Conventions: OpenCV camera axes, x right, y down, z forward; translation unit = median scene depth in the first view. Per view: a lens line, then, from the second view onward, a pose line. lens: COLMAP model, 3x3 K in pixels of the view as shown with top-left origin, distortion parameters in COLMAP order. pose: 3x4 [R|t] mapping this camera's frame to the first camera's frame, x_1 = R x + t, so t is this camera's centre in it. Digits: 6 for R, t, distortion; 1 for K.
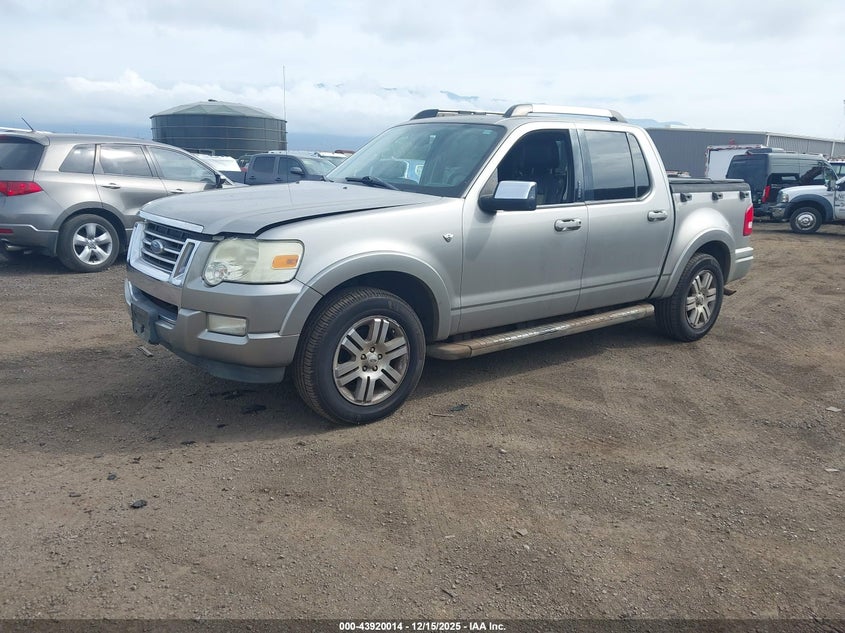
lens RADIAL K [[686.1, 0, 422.5], [0, 686.1, 316.5], [0, 0, 1]] dist [0.002295, 0.003199]
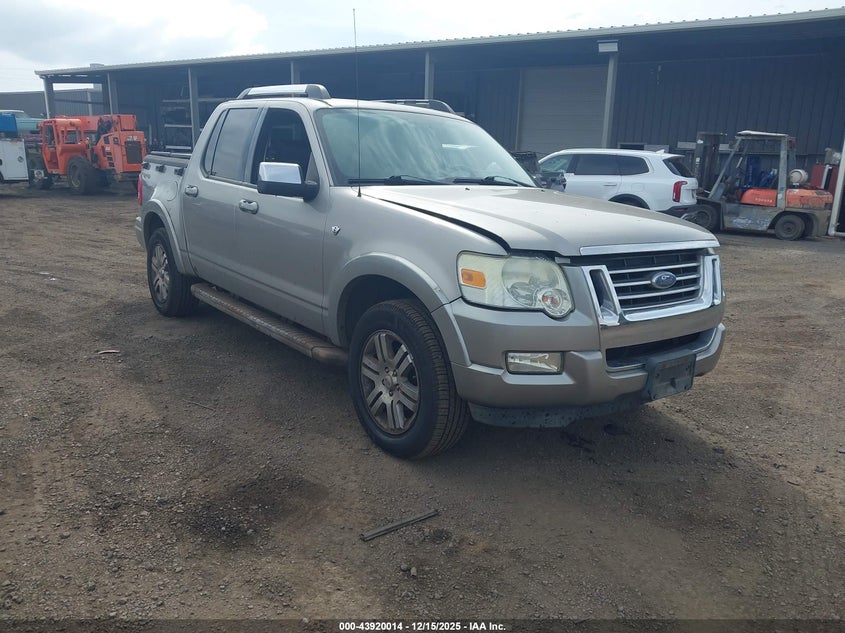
lens RADIAL K [[686.1, 0, 422.5], [0, 686.1, 316.5], [0, 0, 1]] dist [0.002295, 0.003199]
pose [[-0.004862, -0.265022, 0.964230, -0.924842], [0.160609, 0.951516, 0.262338, -0.254589], [-0.987006, 0.156140, 0.037938, 0.984373]]
